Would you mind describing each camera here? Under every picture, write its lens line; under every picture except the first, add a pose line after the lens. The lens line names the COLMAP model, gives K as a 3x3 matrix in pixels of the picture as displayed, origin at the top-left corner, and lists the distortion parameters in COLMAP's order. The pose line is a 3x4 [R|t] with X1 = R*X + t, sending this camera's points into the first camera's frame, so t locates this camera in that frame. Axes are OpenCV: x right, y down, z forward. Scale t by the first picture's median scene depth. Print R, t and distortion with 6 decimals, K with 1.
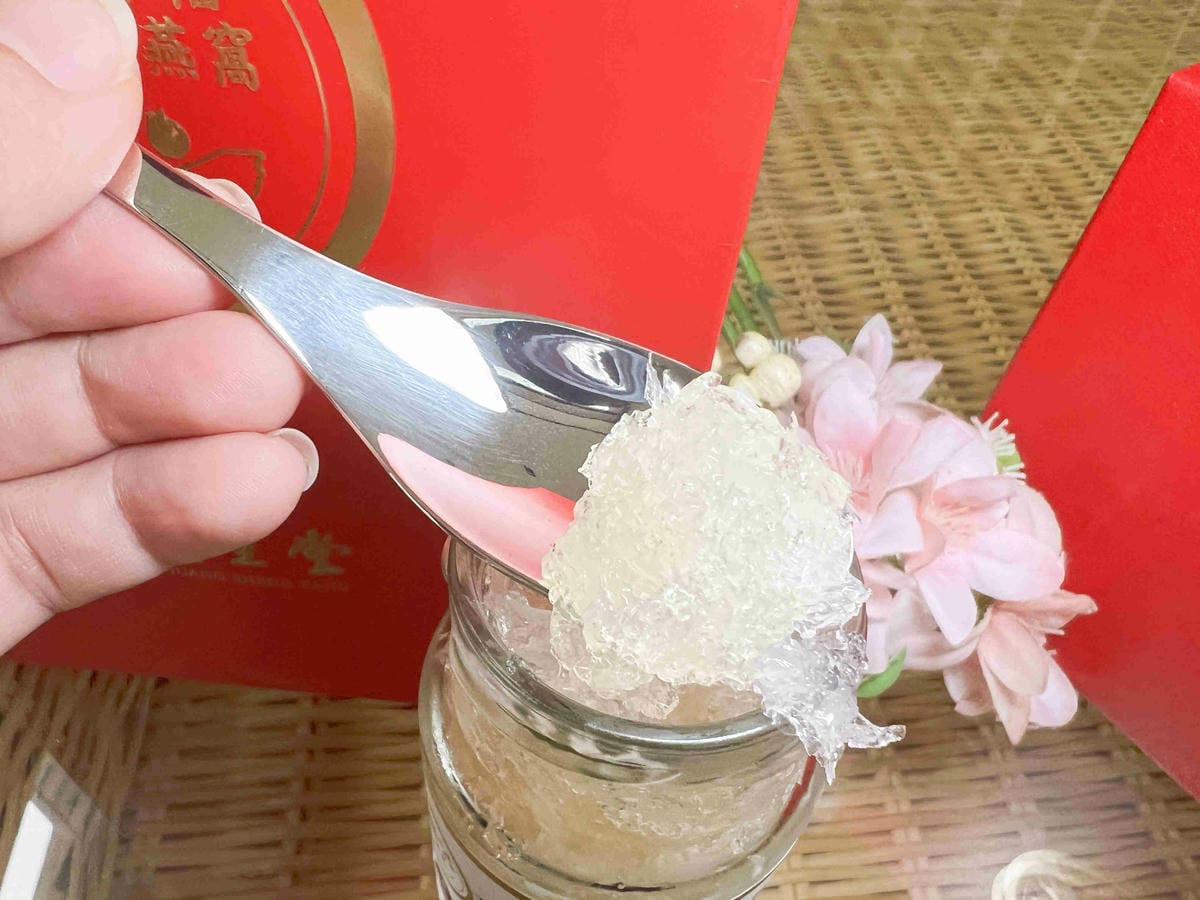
lens RADIAL K [[913.9, 0, 545.3], [0, 913.9, 524.9], [0, 0, 1]] dist [-0.010818, -0.007149]
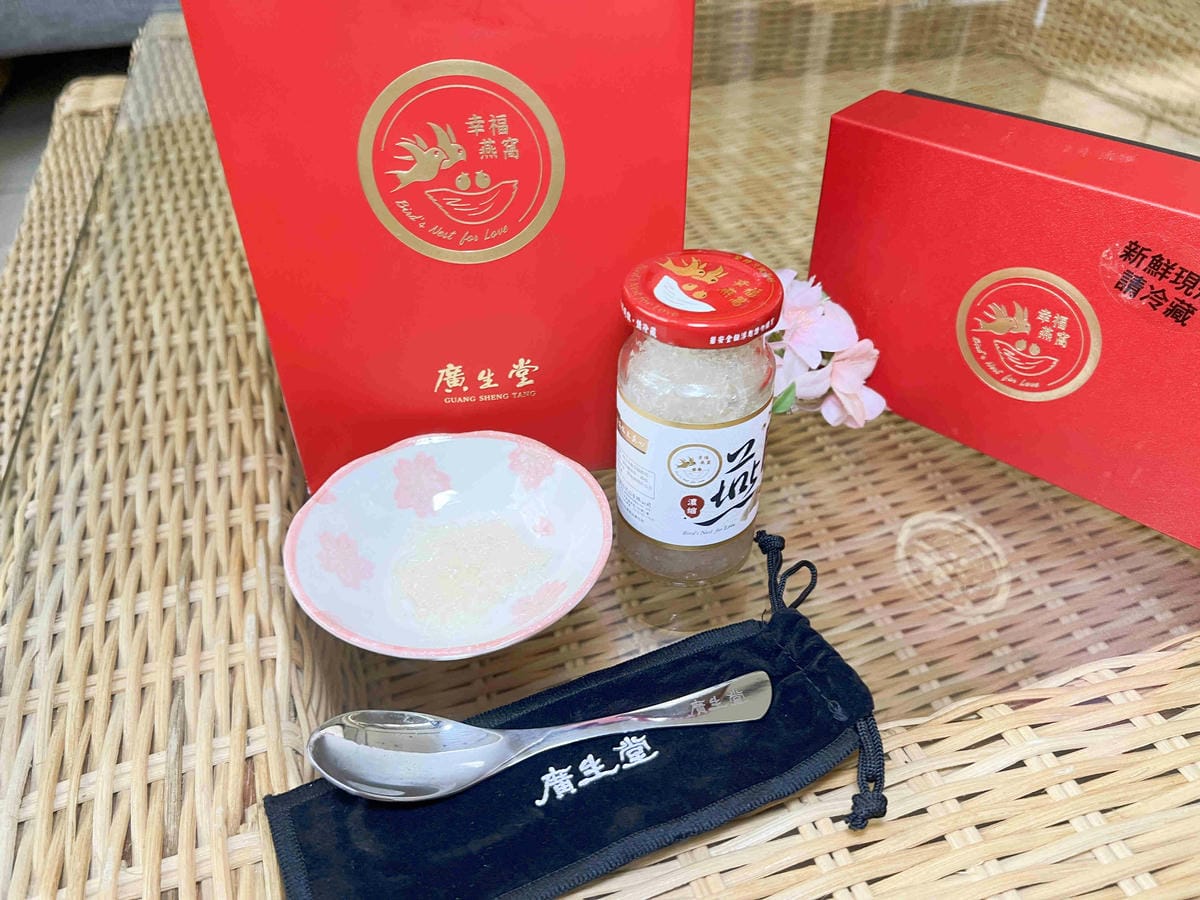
lens RADIAL K [[921.2, 0, 600.0], [0, 921.2, 450.0], [0, 0, 1]] dist [0.001316, -0.003386]
pose [[0.970970, -0.188901, 0.146745, -0.307268], [0.214435, 0.959242, -0.184044, 0.465900], [-0.105998, 0.210168, 0.971902, -0.786318]]
